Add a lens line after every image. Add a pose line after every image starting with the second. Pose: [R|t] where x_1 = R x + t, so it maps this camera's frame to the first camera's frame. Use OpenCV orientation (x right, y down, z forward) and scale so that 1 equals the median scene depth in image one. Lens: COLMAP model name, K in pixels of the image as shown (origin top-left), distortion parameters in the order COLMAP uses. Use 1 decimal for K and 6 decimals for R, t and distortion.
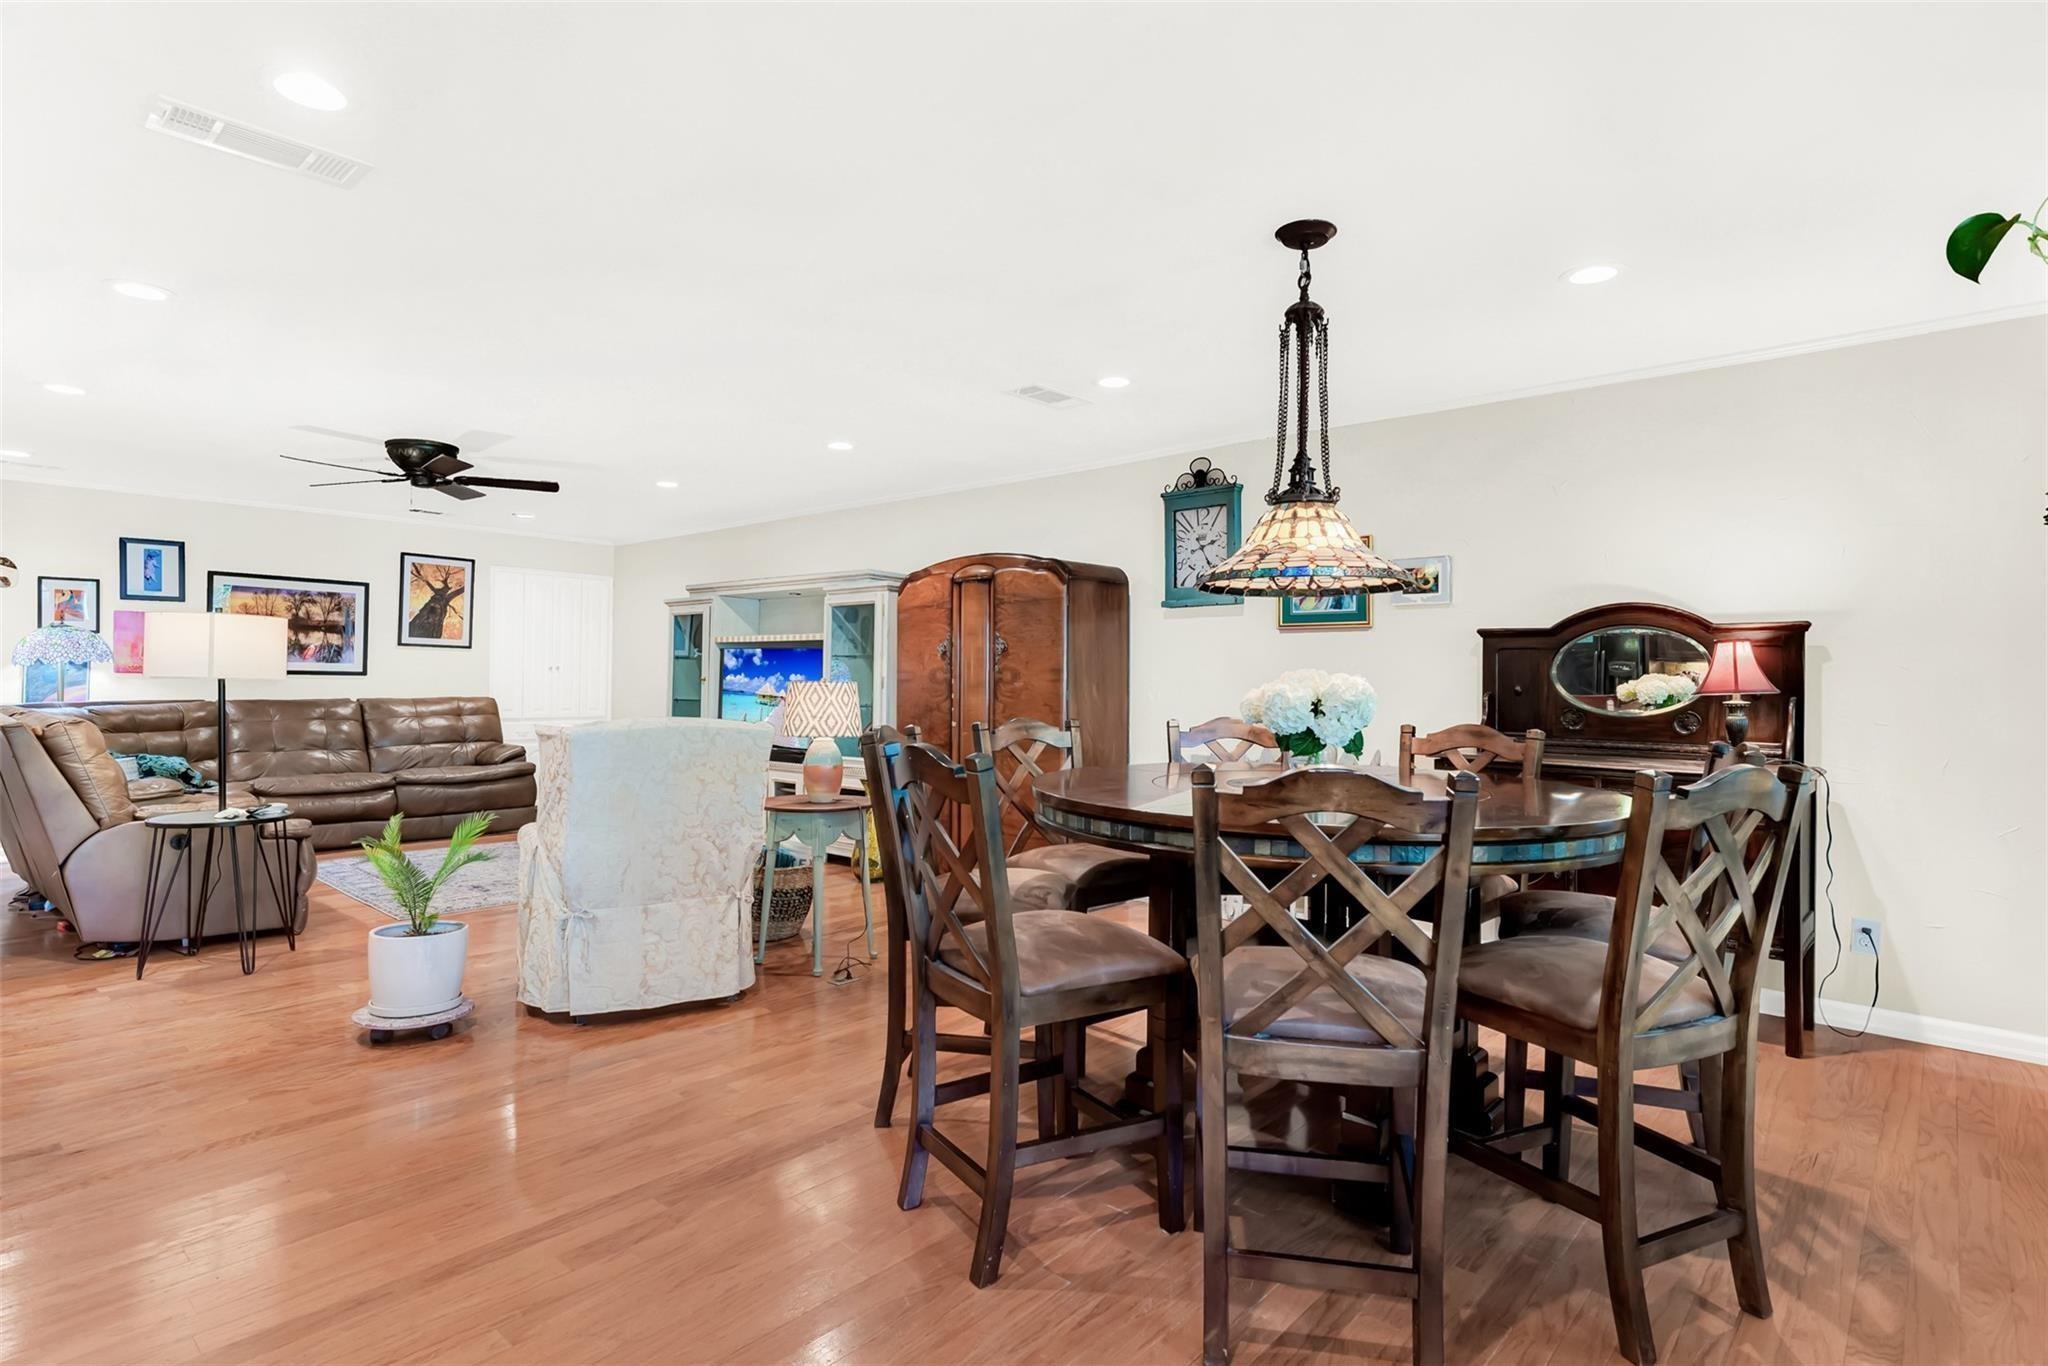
lens RADIAL K [[1032.3, 0, 1030.5], [0, 1032.3, 671.5], [0, 0, 1]] dist [0.001029, 0.001156]
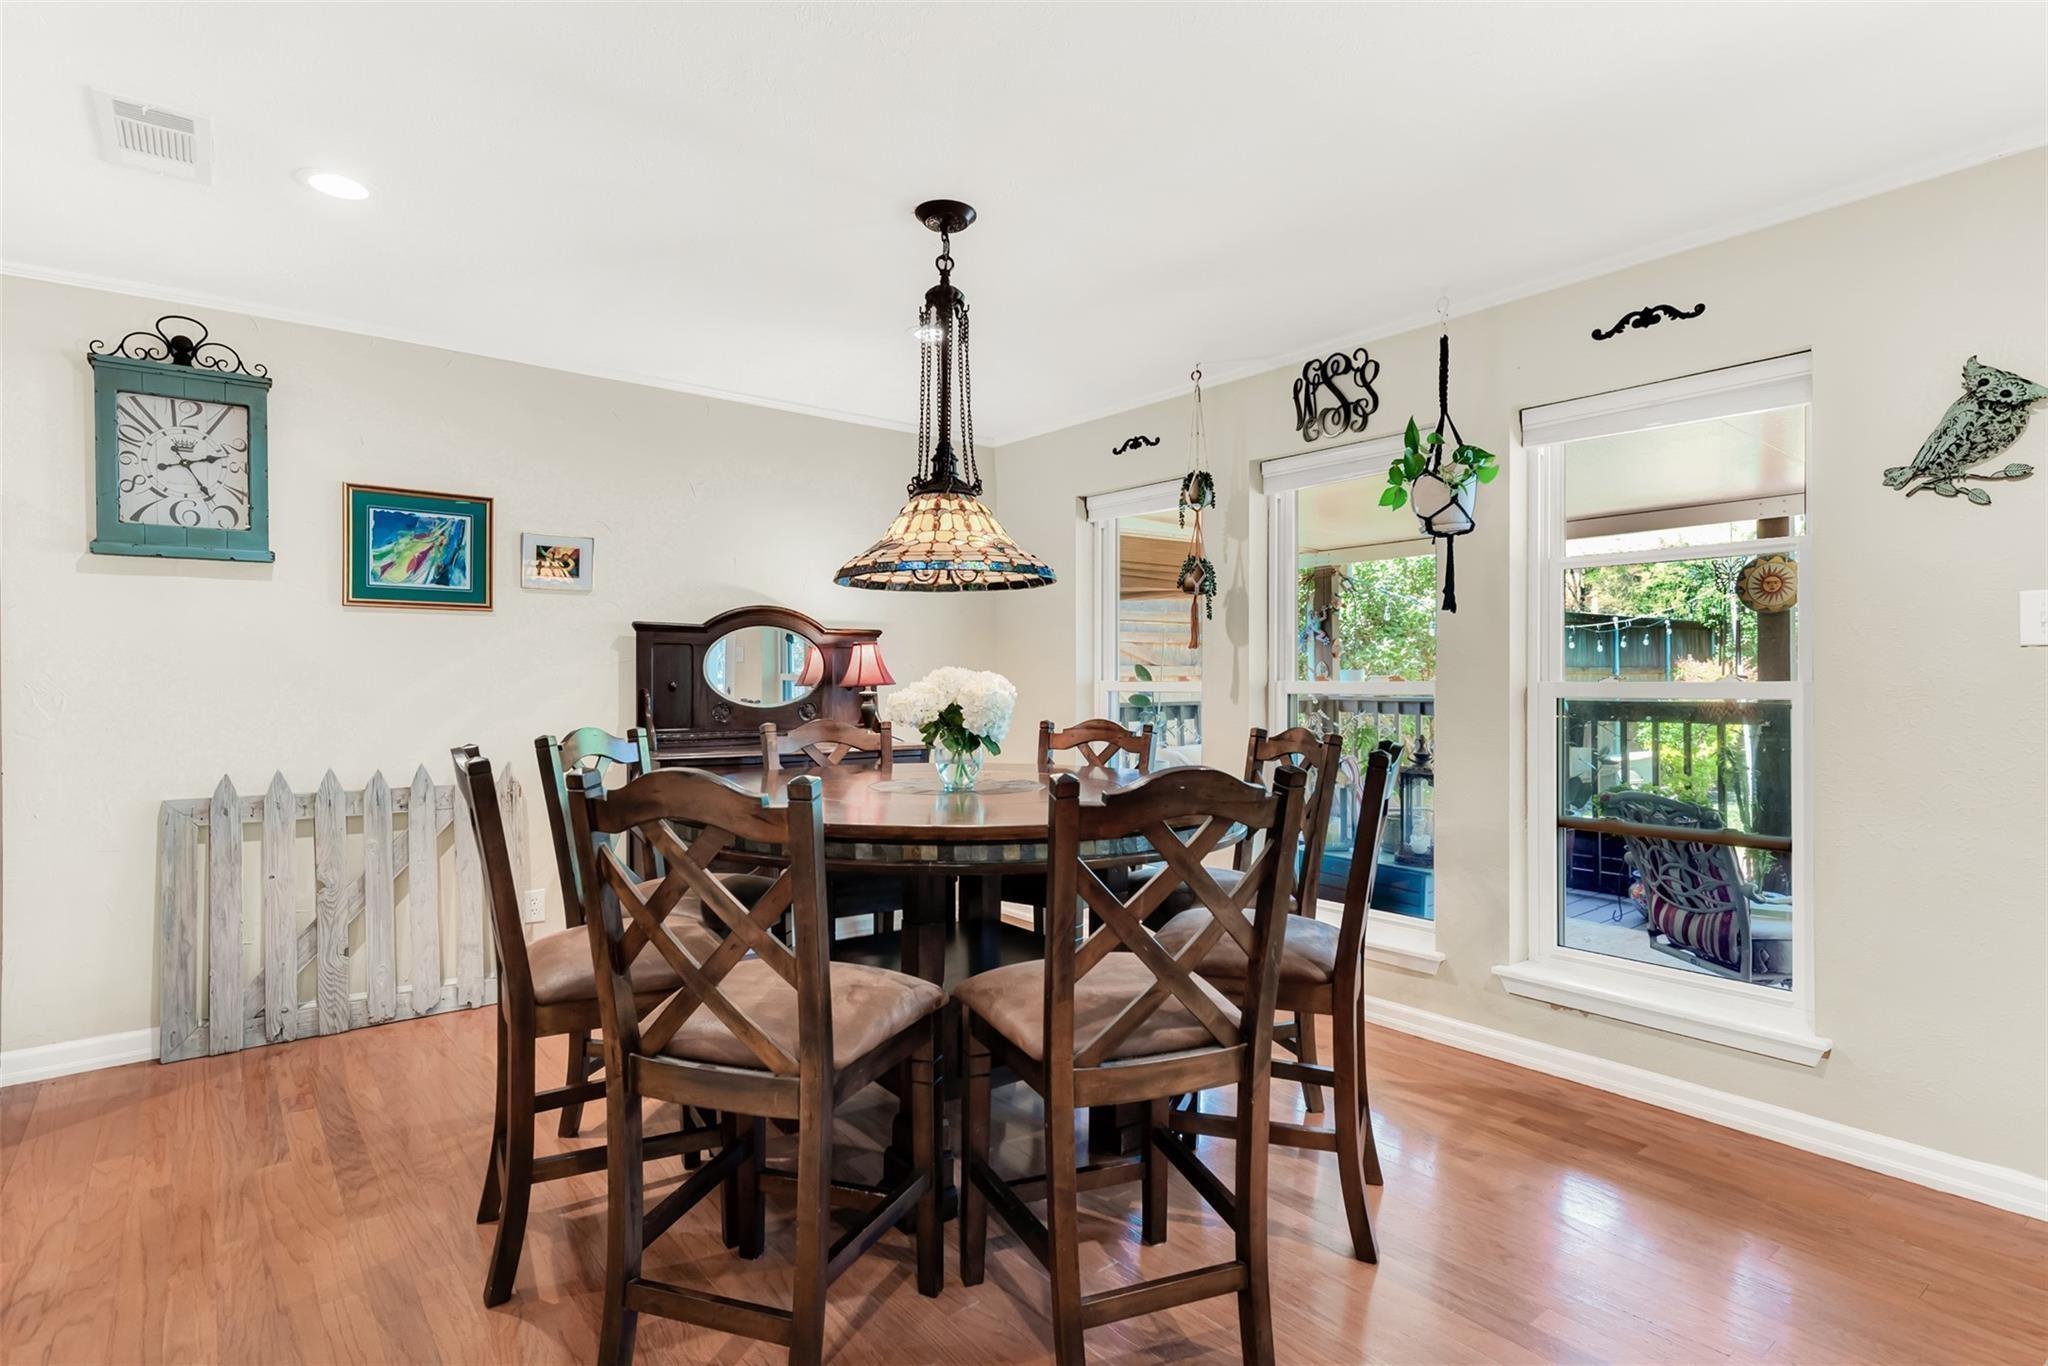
lens RADIAL K [[1032.3, 0, 1030.5], [0, 1032.3, 671.5], [0, 0, 1]] dist [0.001029, 0.001156]
pose [[0.185147, -0.002151, 0.982708, -0.354999], [-0.005621, 0.999979, 0.003248, -0.000335], [-0.982695, -0.006125, 0.185131, 0.394006]]
